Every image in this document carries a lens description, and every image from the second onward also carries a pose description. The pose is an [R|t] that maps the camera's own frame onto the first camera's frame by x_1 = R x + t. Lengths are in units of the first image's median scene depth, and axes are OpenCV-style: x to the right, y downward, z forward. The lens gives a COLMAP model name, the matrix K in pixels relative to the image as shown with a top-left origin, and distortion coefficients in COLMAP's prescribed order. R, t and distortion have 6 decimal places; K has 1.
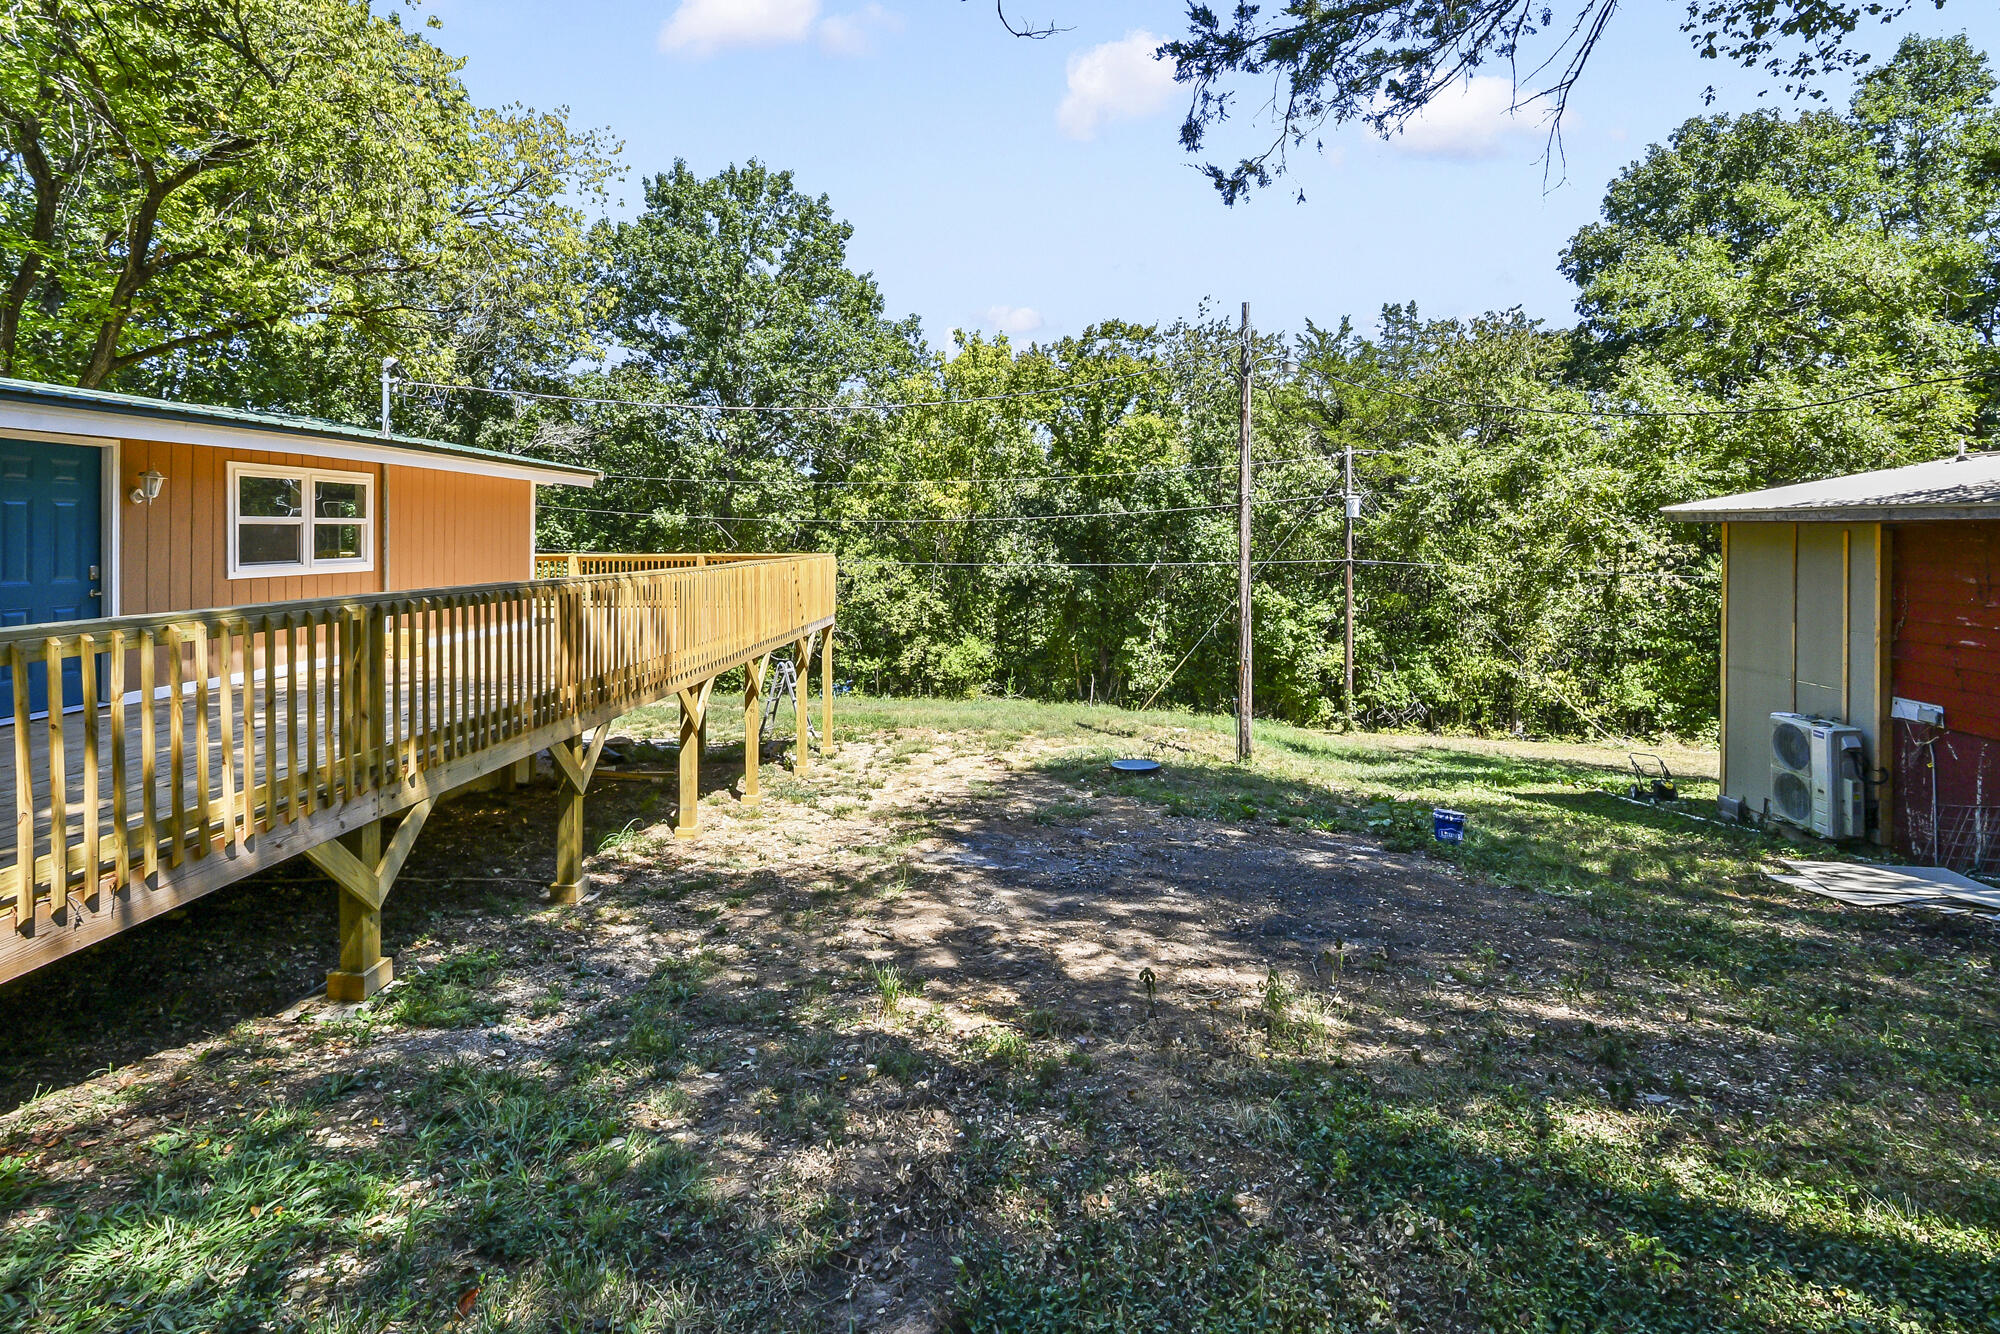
lens RADIAL K [[901.5, 0, 956.1], [0, 901.5, 548.6], [0, 0, 1]] dist [0.010581, 0.000390]
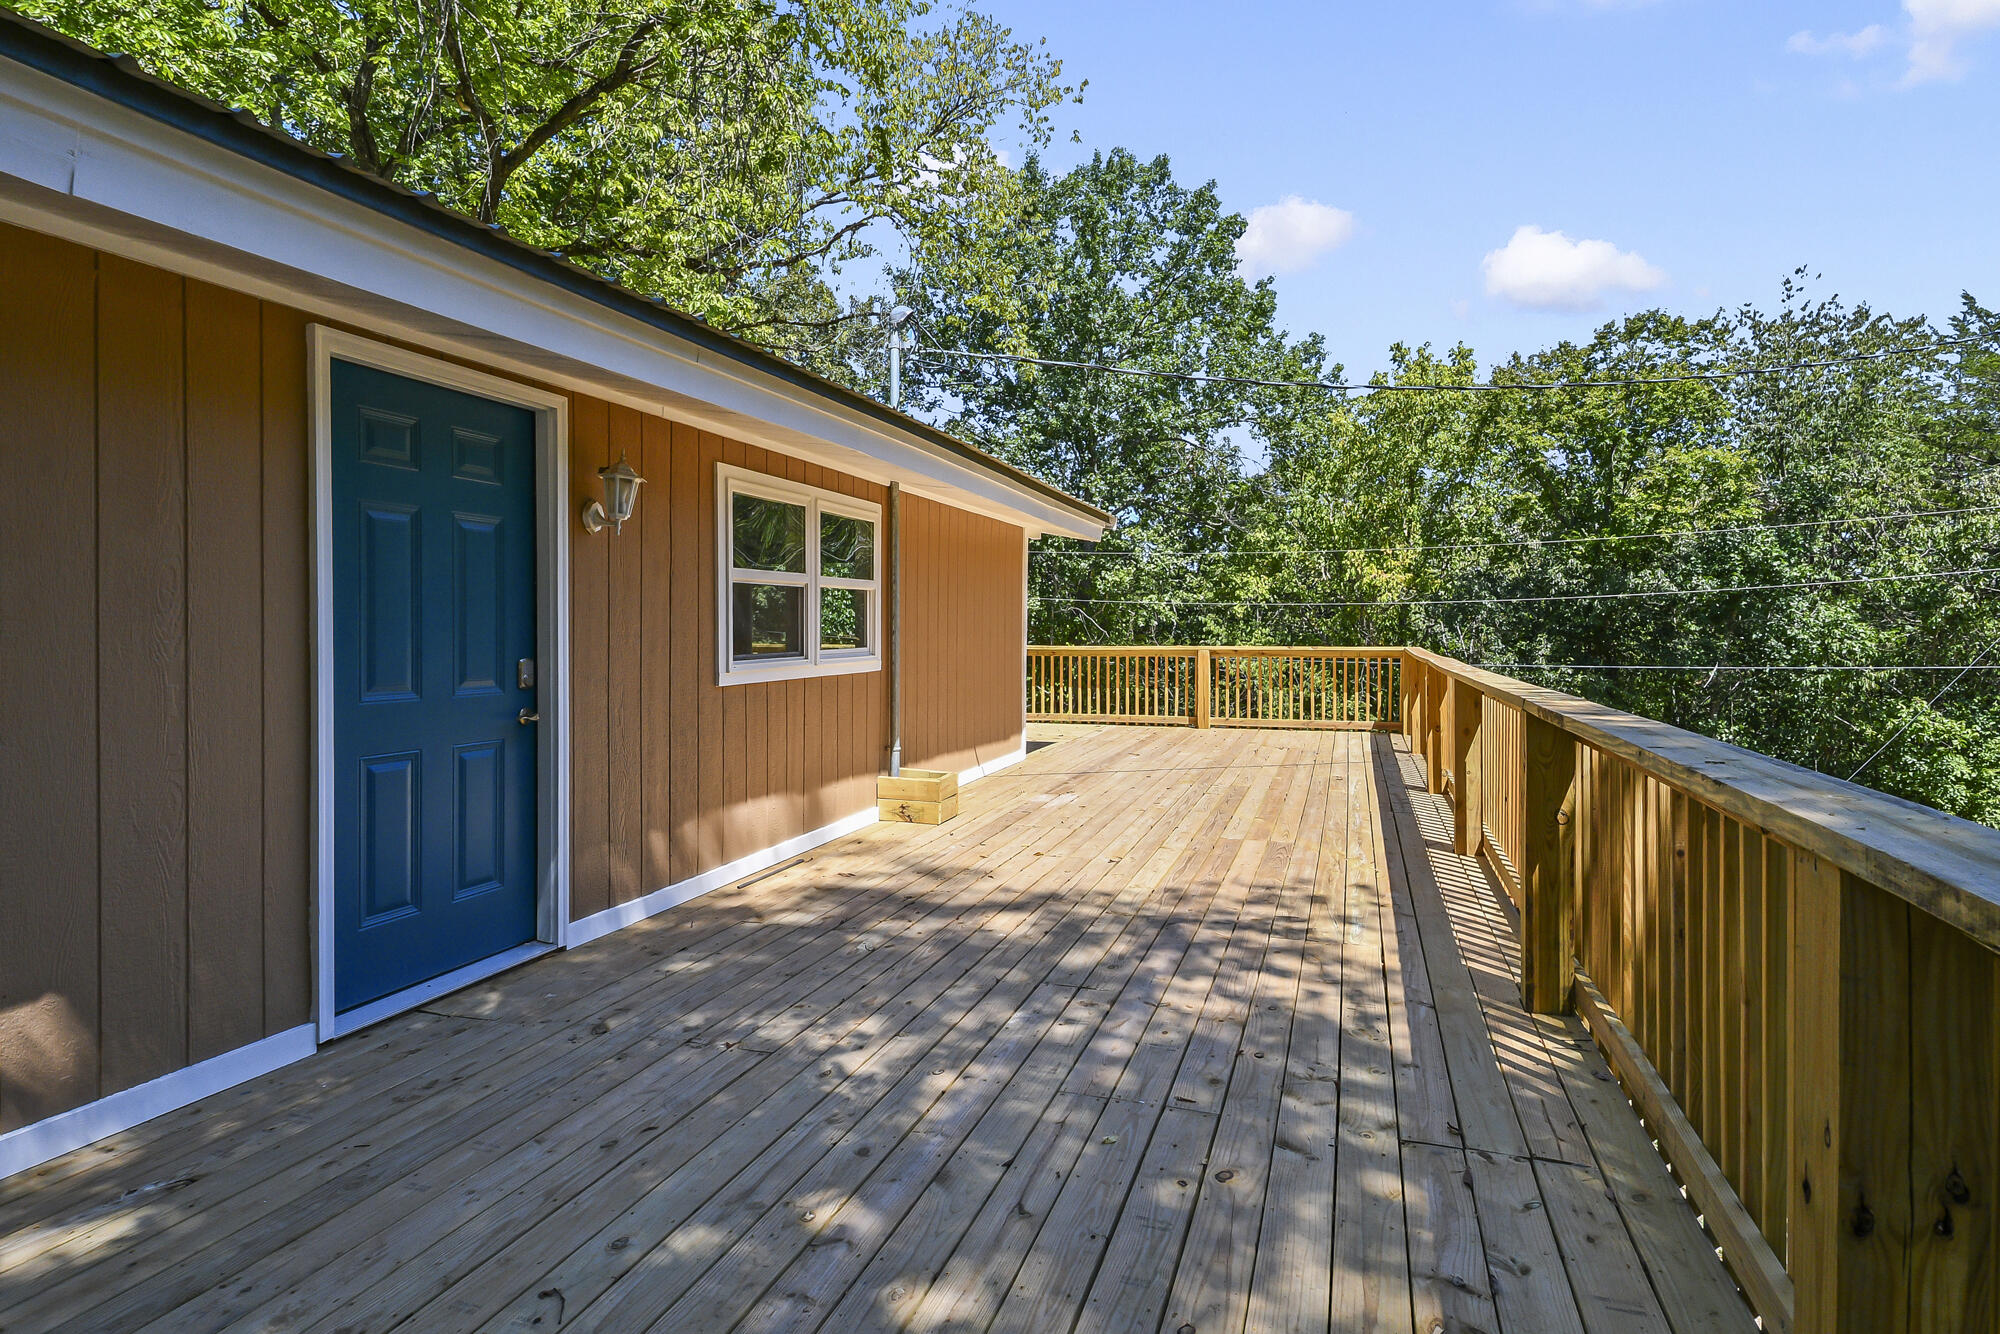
lens RADIAL K [[1051.3, 0, 994.1], [0, 1051.3, 640.4], [0, 0, 1]] dist [0.013073, -0.013891]
pose [[0.966982, 0.006318, -0.254767, -0.105090], [-0.006685, 0.999977, -0.000572, 0.001276], [0.254758, 0.002257, 0.967002, 0.096883]]
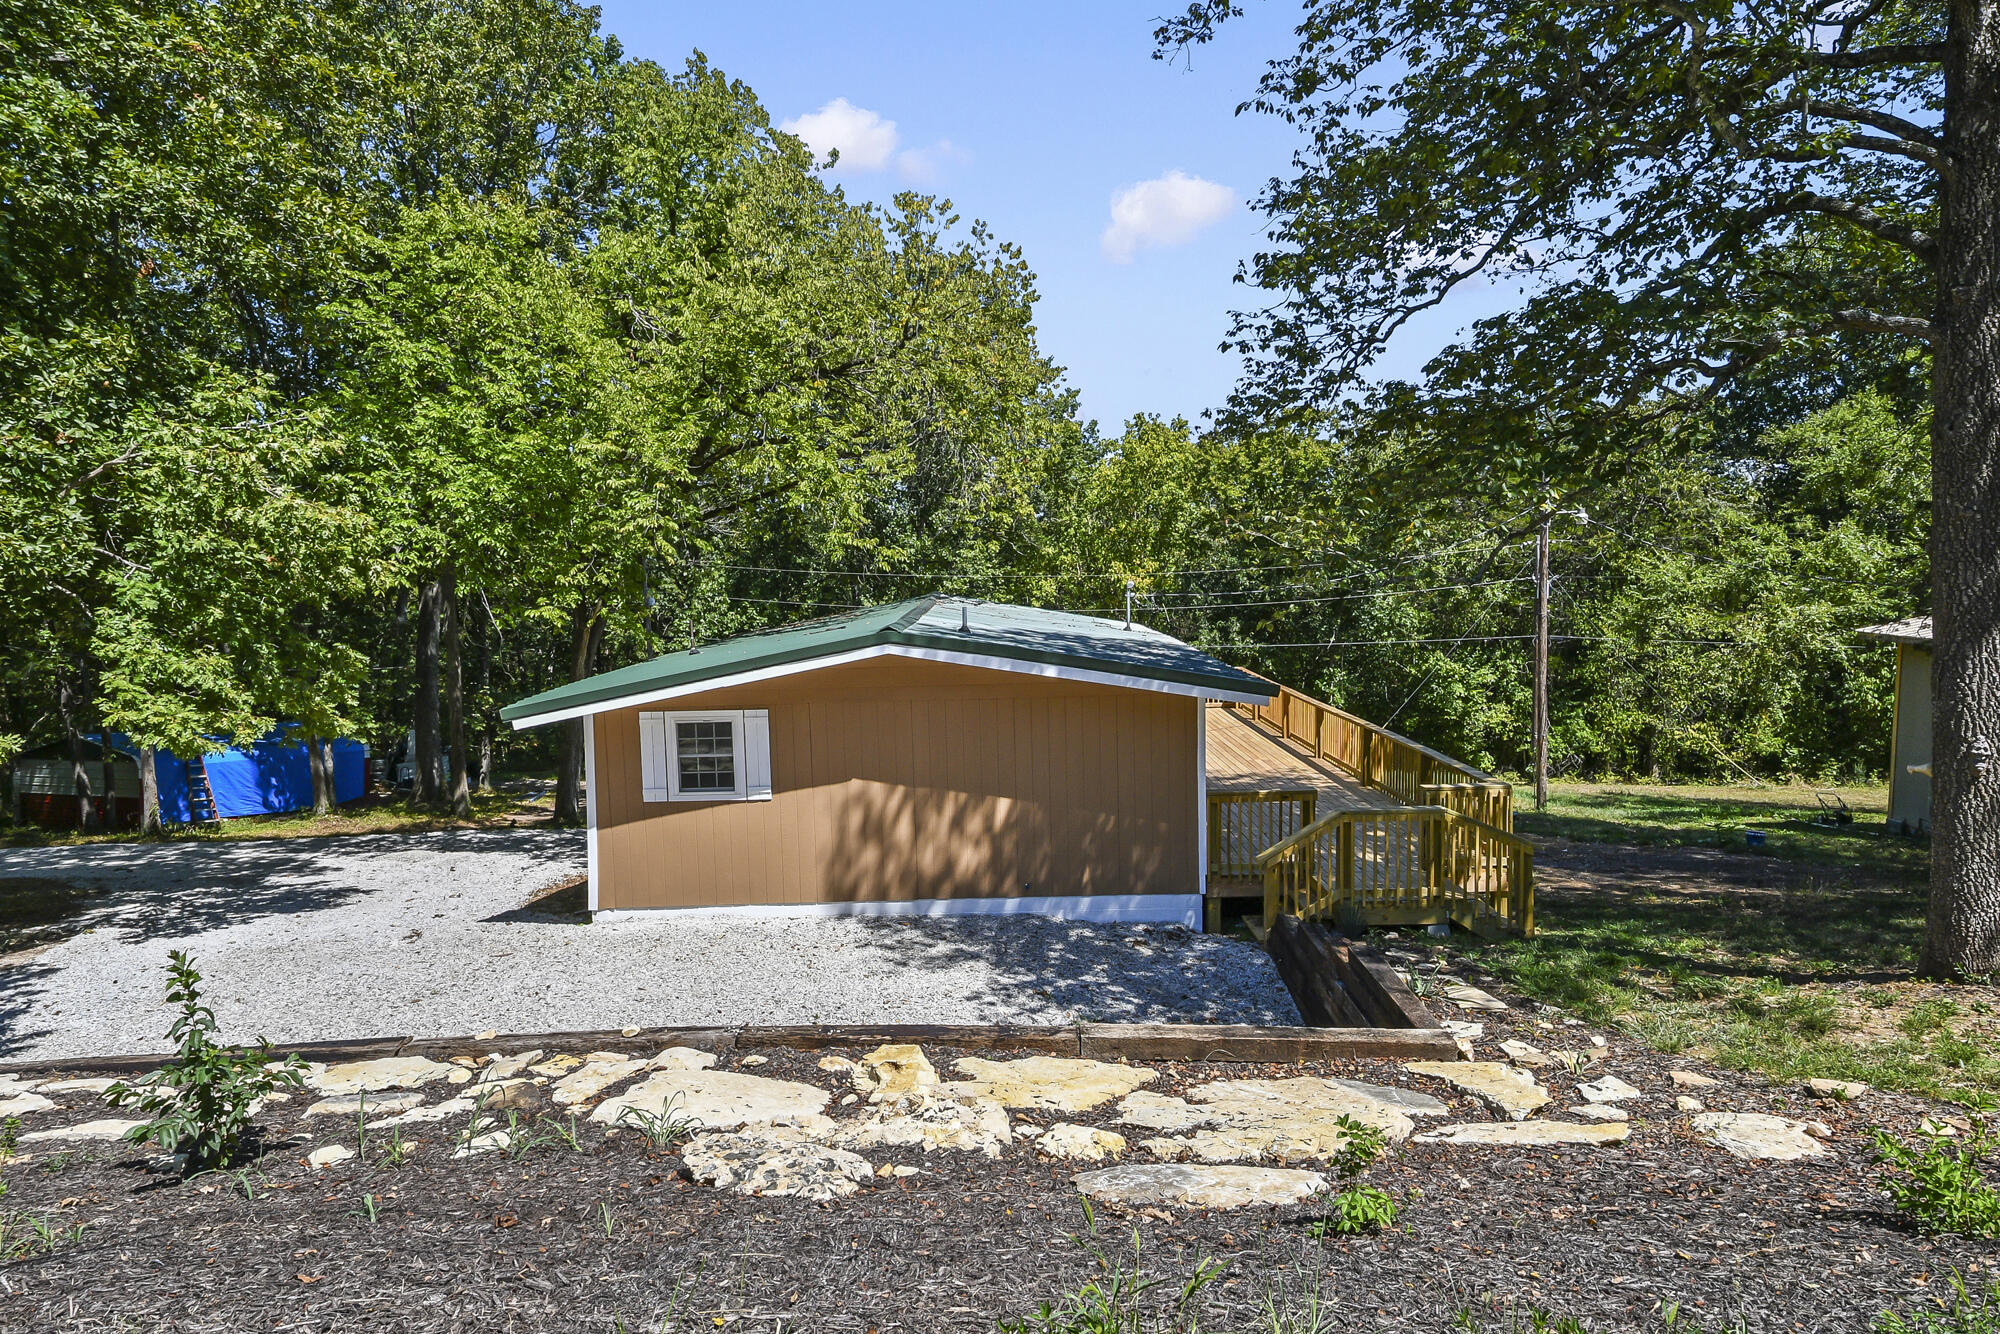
lens RADIAL K [[1044.7, 0, 994.3], [0, 1044.7, 674.2], [0, 0, 1]] dist [0.038982, -0.000492]
pose [[0.997837, -0.030476, 0.058245, -0.269089], [0.025251, 0.995762, 0.088438, -0.060108], [-0.060694, -0.086776, 0.994377, -0.241406]]
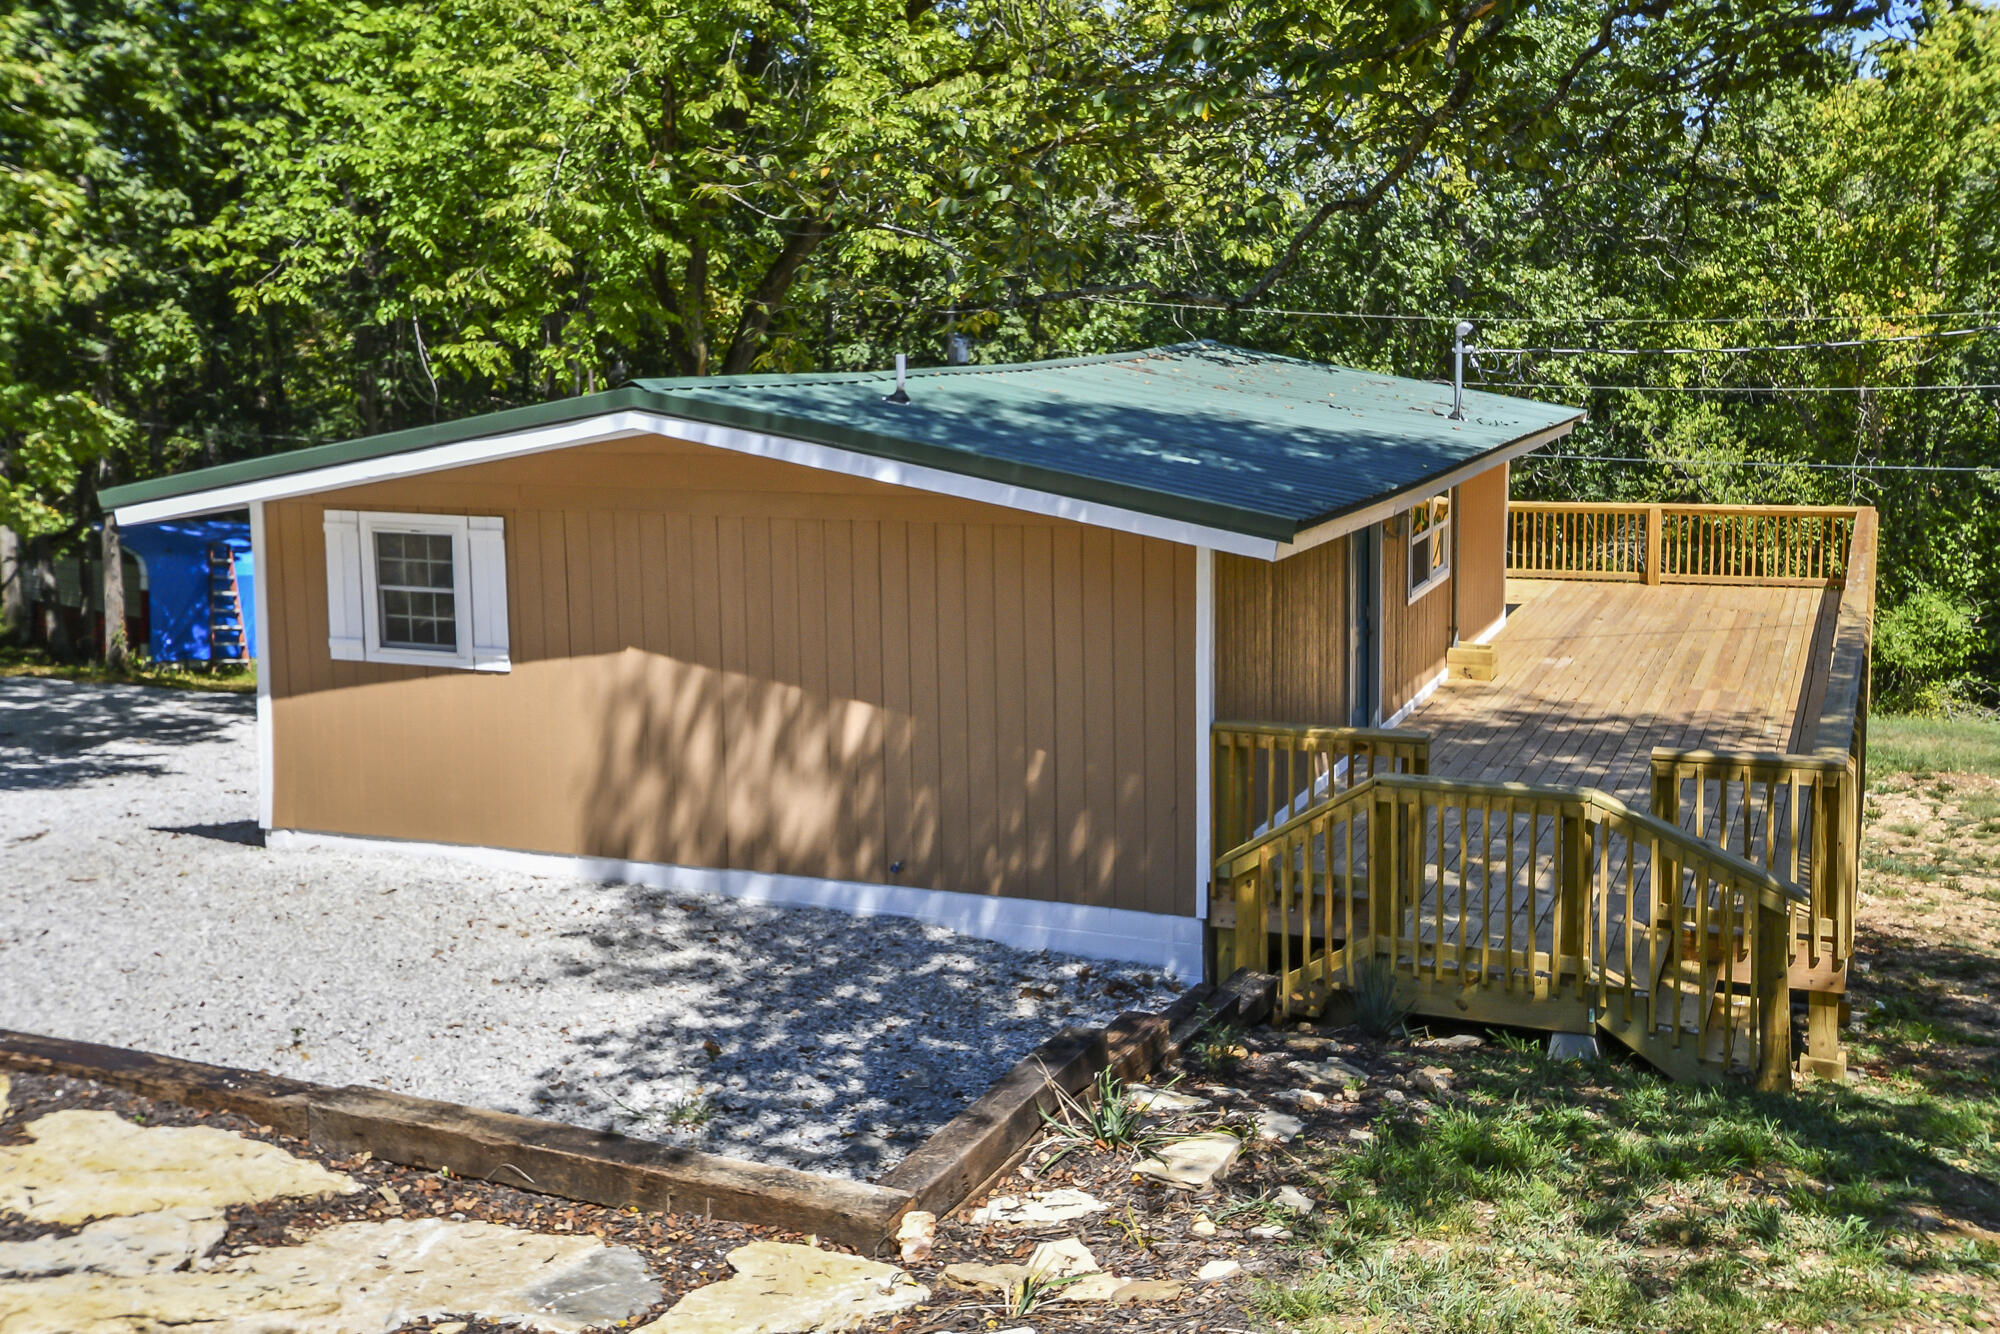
lens RADIAL K [[1886.7, 0, 1124.4], [0, 1886.7, 599.2], [0, 0, 1]] dist [0.085453, 0.000000]
pose [[0.954835, 0.027972, -0.295818, -0.107876], [0.011306, 0.991418, 0.130242, -0.051818], [0.296922, -0.127704, 0.946324, -0.210187]]
